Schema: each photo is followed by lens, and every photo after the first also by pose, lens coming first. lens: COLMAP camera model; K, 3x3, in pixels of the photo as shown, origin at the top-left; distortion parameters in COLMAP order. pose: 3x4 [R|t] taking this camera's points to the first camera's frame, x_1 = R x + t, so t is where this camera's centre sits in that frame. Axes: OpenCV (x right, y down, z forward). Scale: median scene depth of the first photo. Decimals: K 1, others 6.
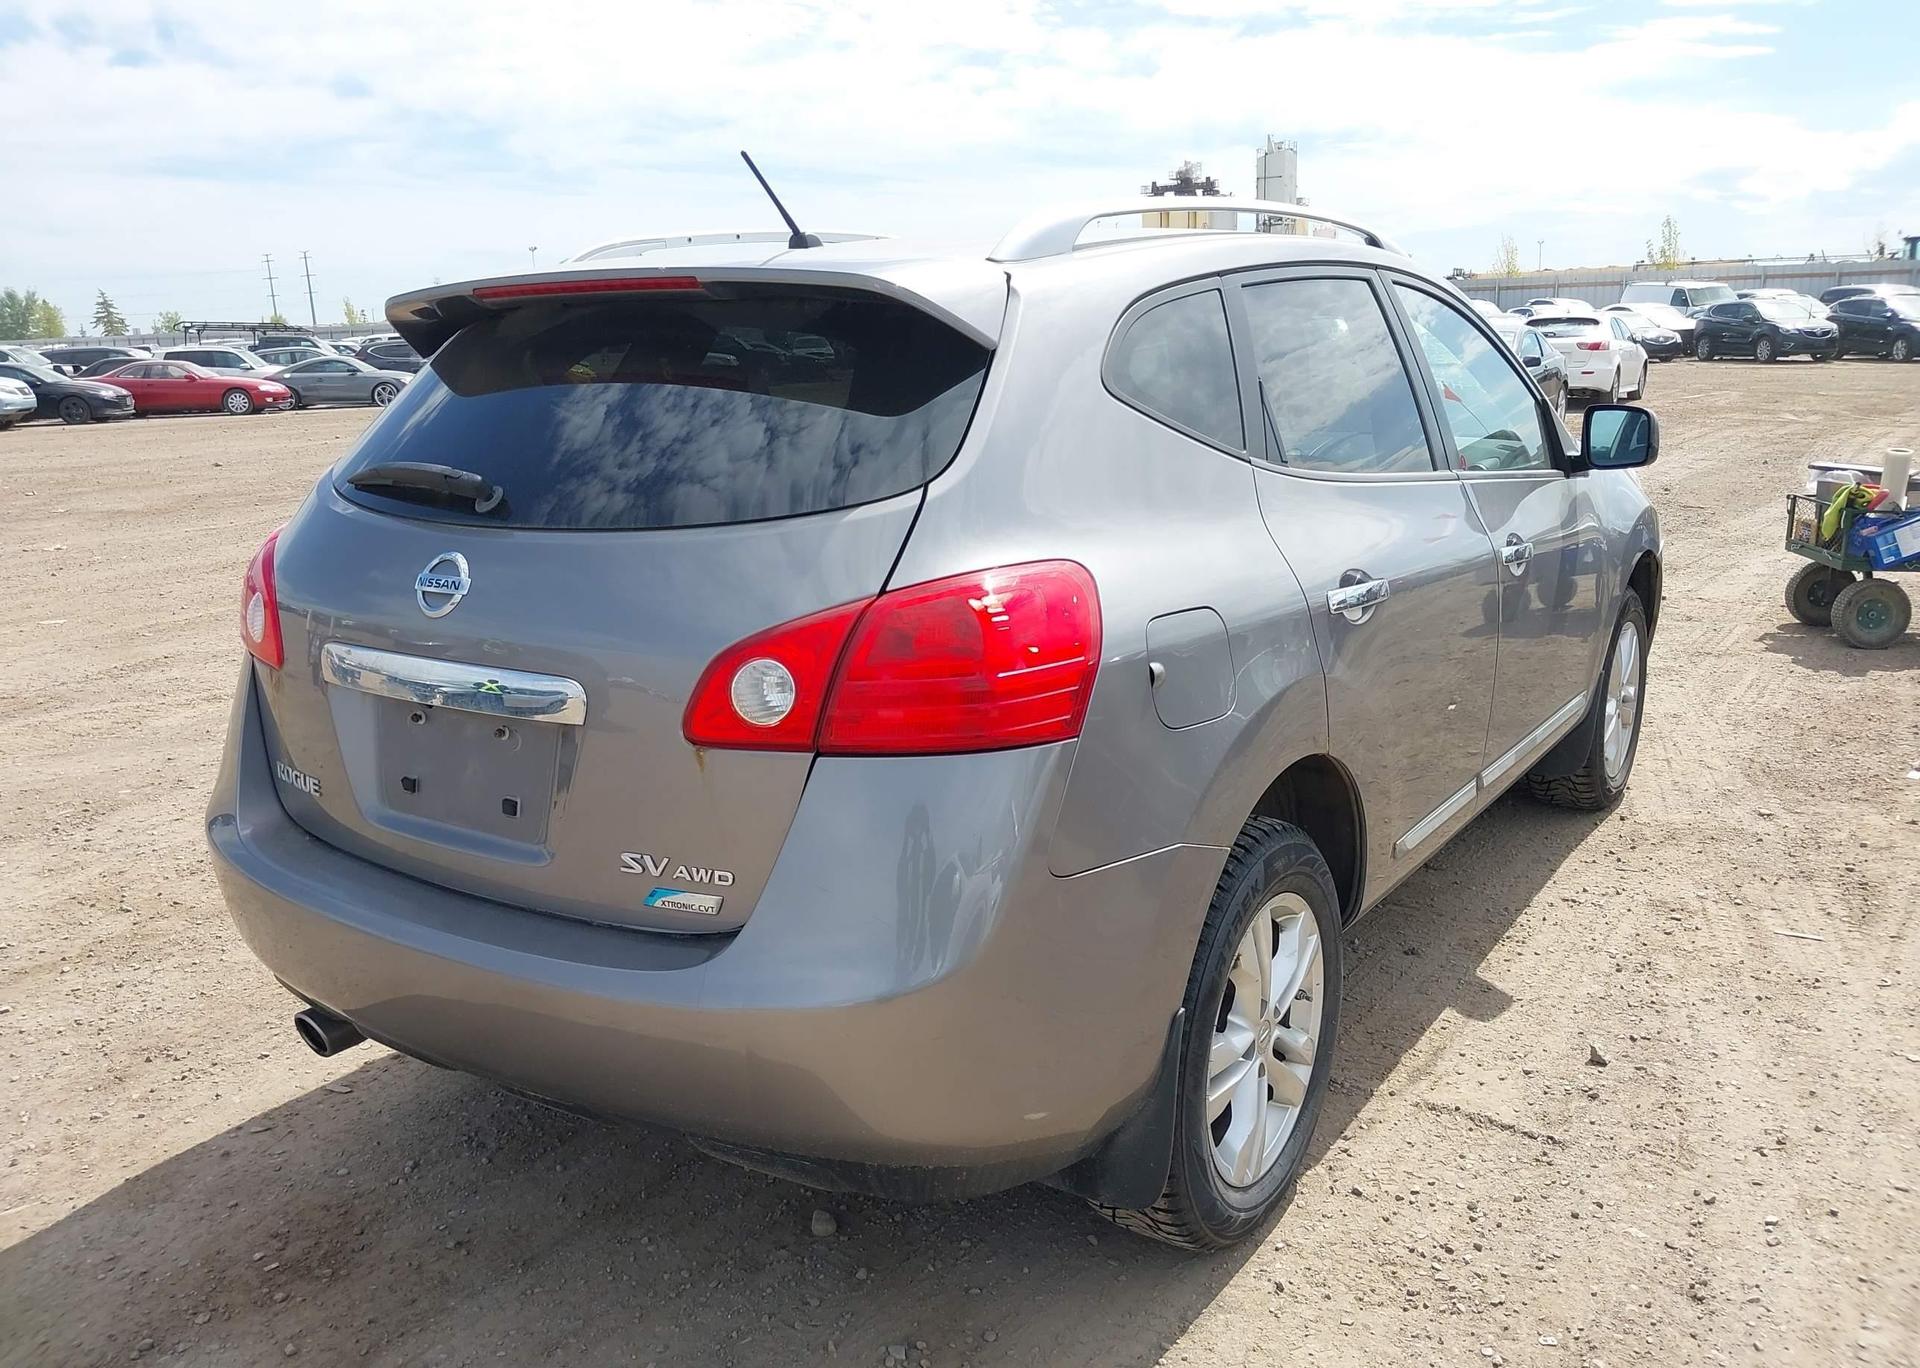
lens RADIAL K [[1608.2, 0, 956.6], [0, 1608.2, 662.0], [0, 0, 1]] dist [0.005622, -0.000672]
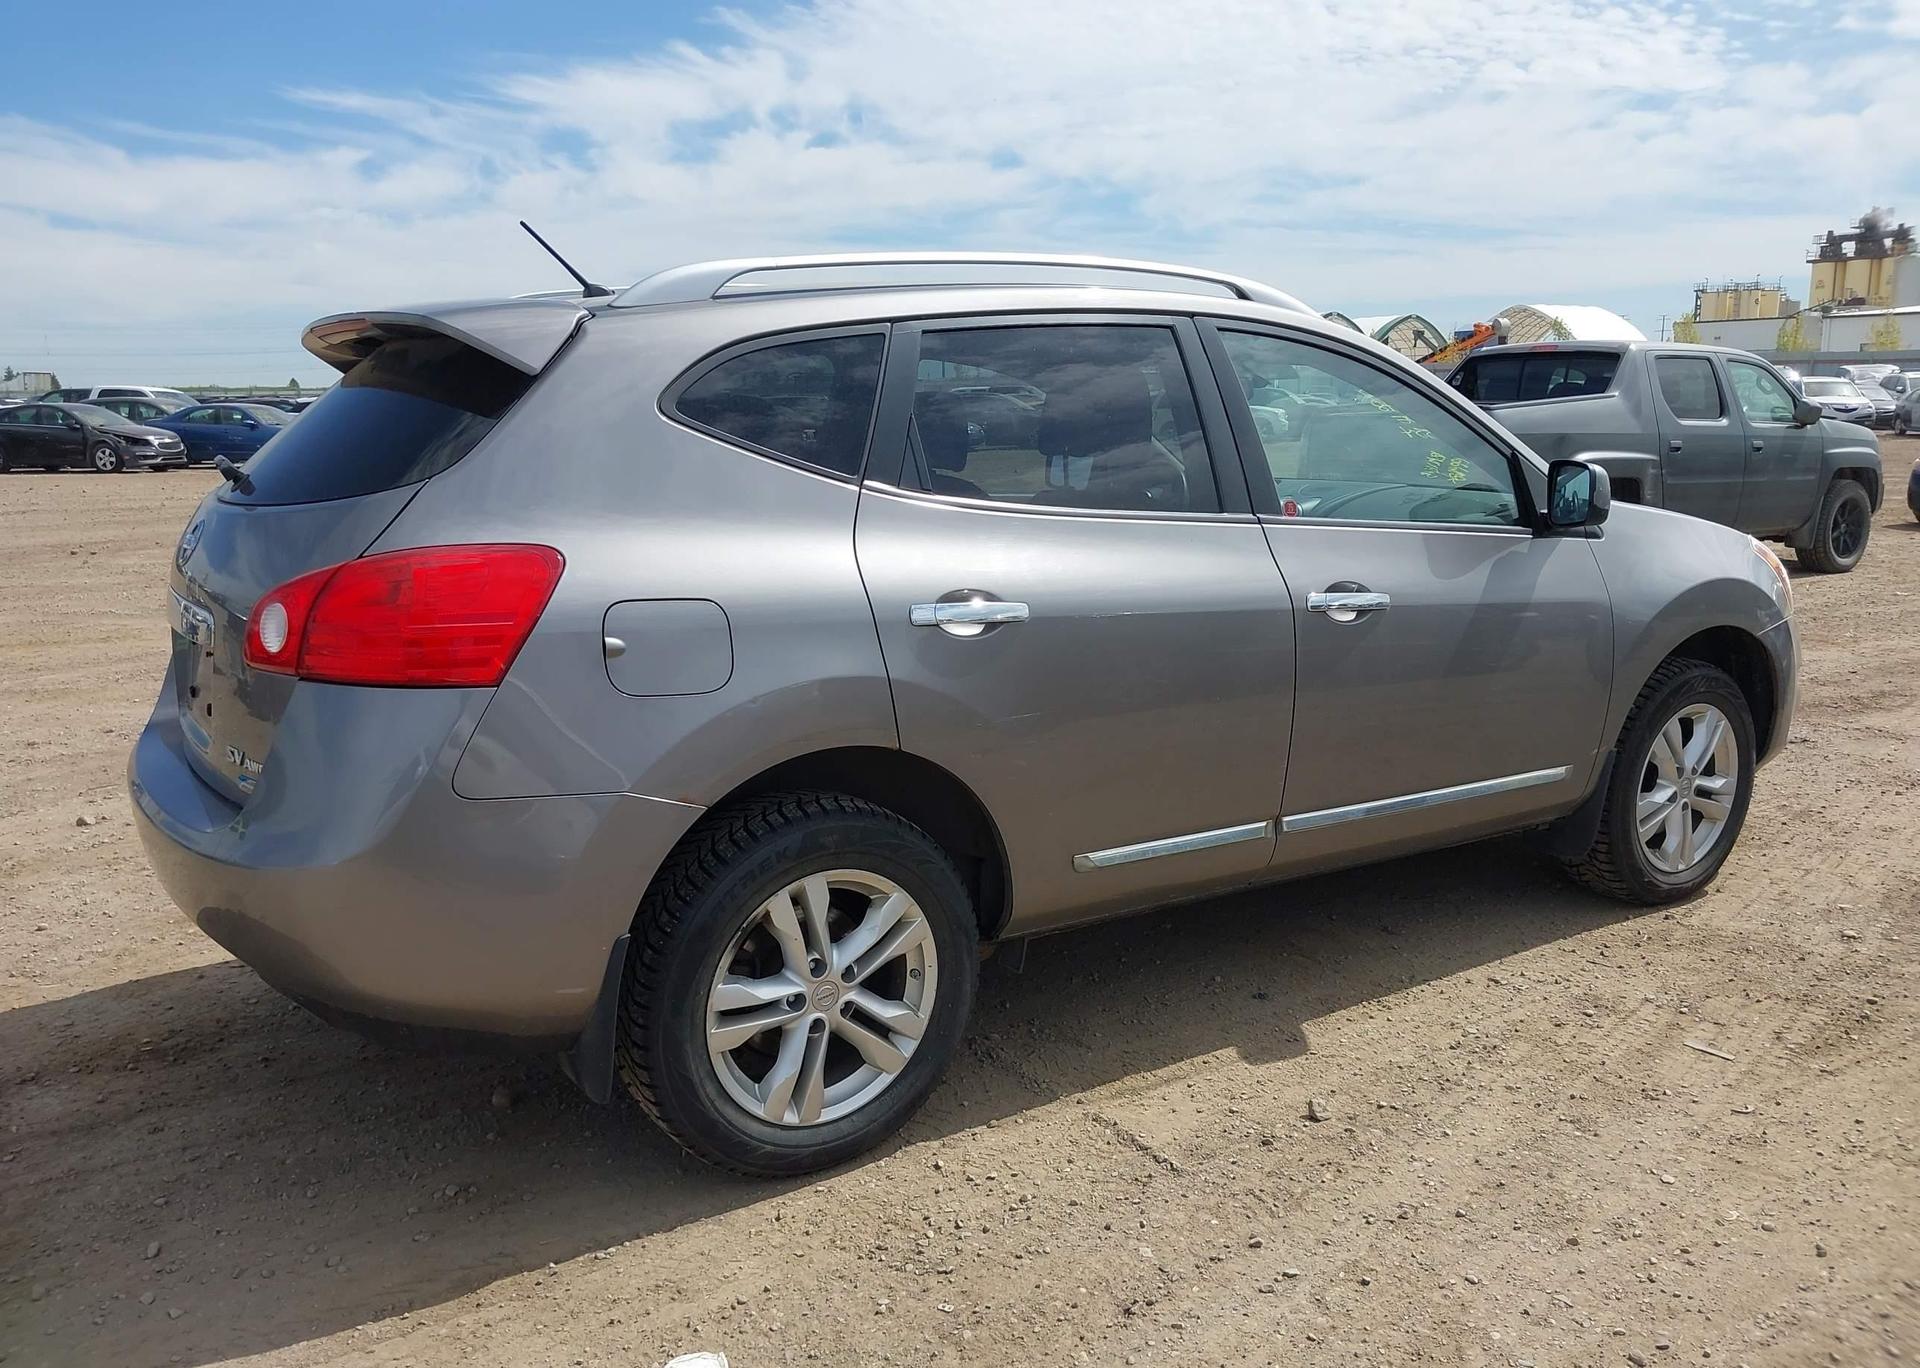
lens RADIAL K [[1604.0, 0, 932.0], [0, 1604.0, 645.1], [0, 0, 1]] dist [0.007246, 0.000378]
pose [[0.921681, 0.079485, -0.379718, 0.060453], [-0.095688, 0.995123, -0.023955, 0.000884], [0.375962, 0.058413, 0.924792, -0.001238]]
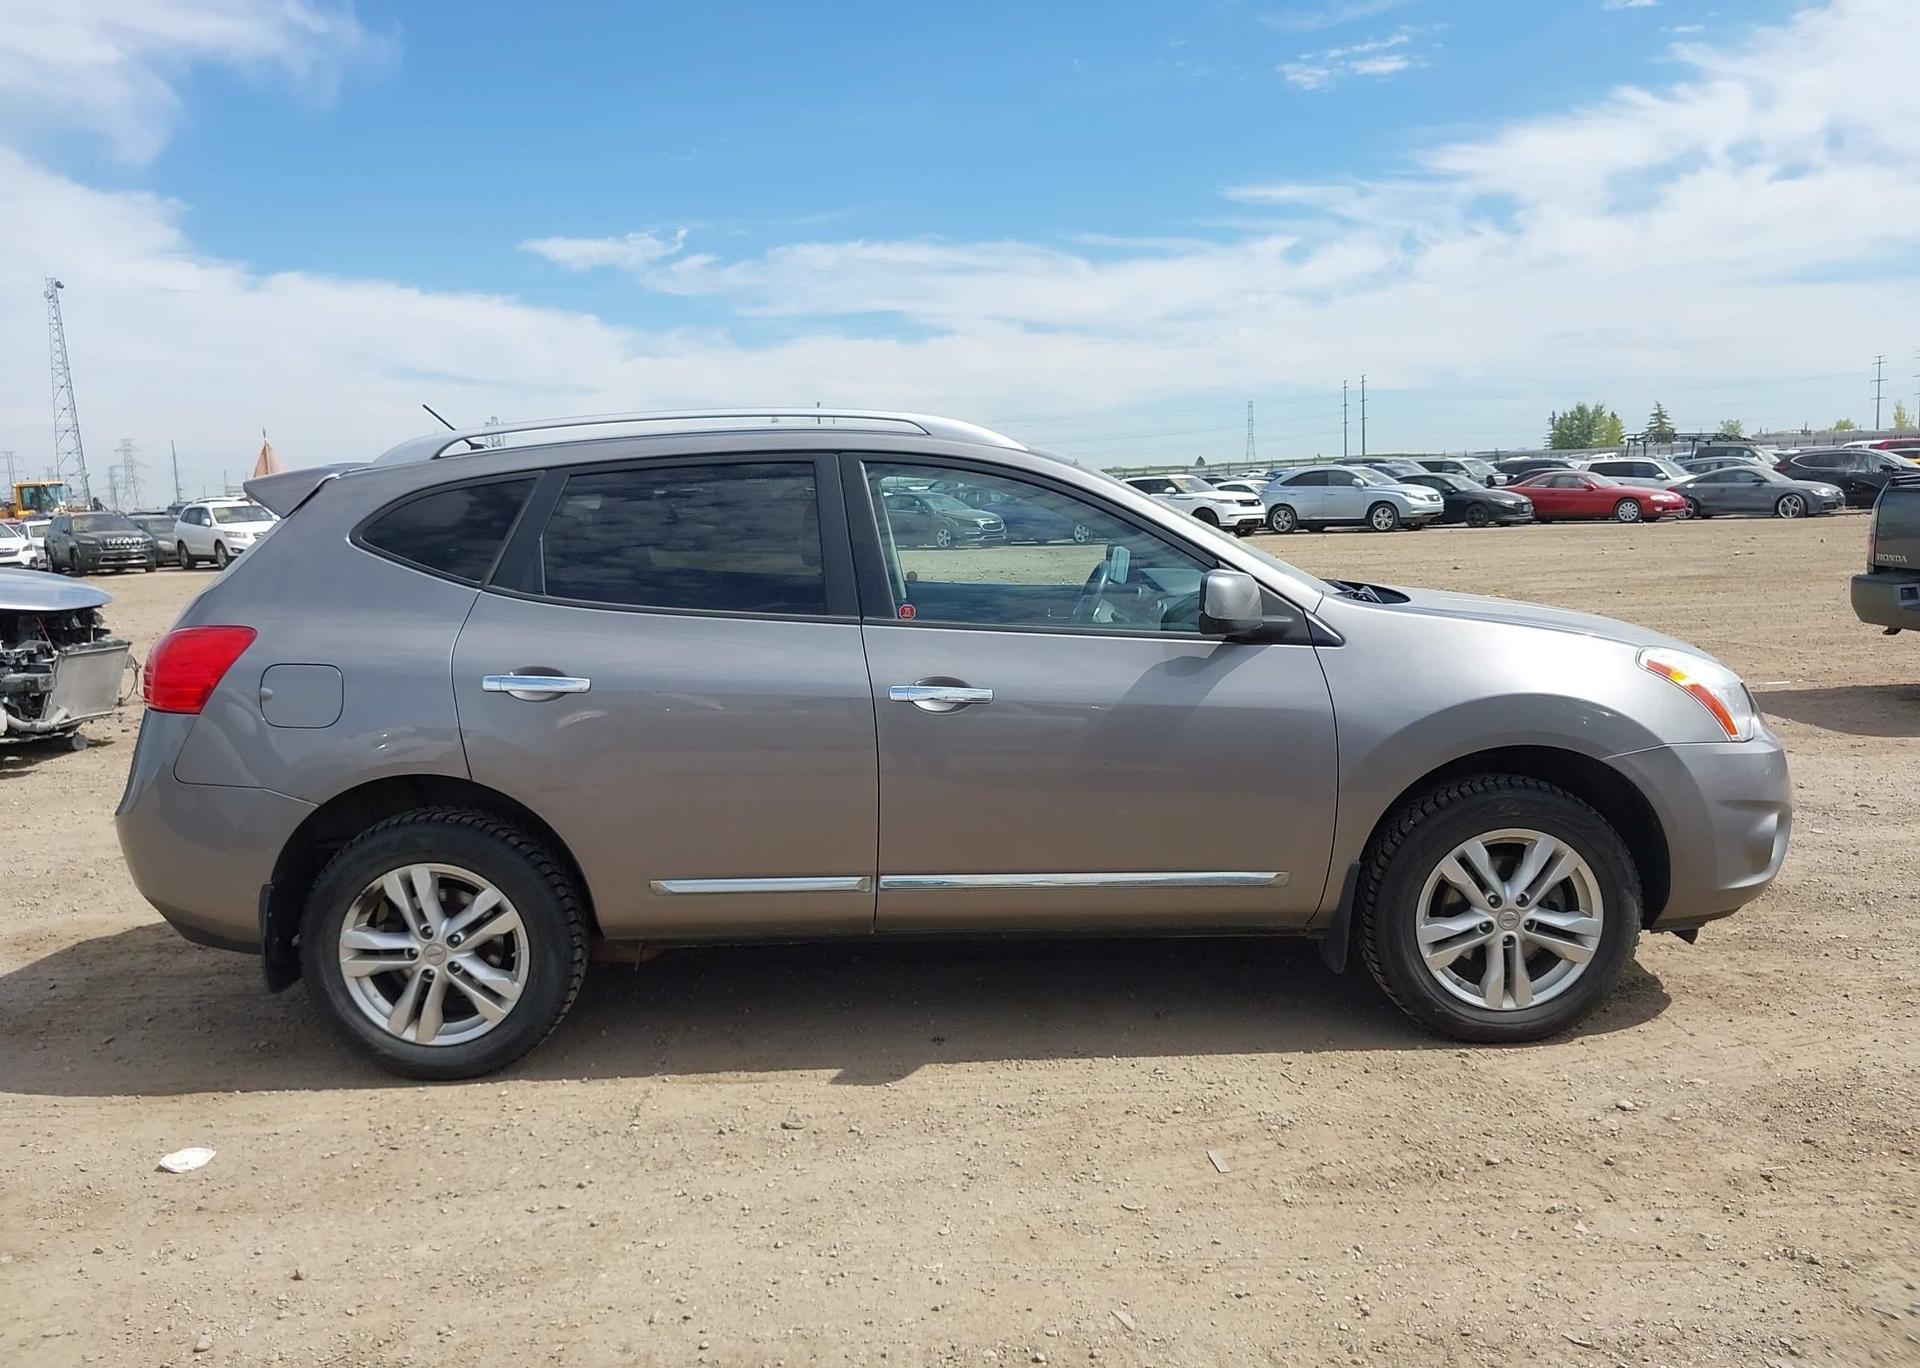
lens RADIAL K [[1604.0, 0, 932.0], [0, 1604.0, 645.1], [0, 0, 1]] dist [0.007246, 0.000378]
pose [[0.564072, 0.091687, -0.820620, 0.157491], [-0.150337, 0.988609, 0.007118, -0.013606], [0.811925, 0.119354, 0.571431, 0.042871]]
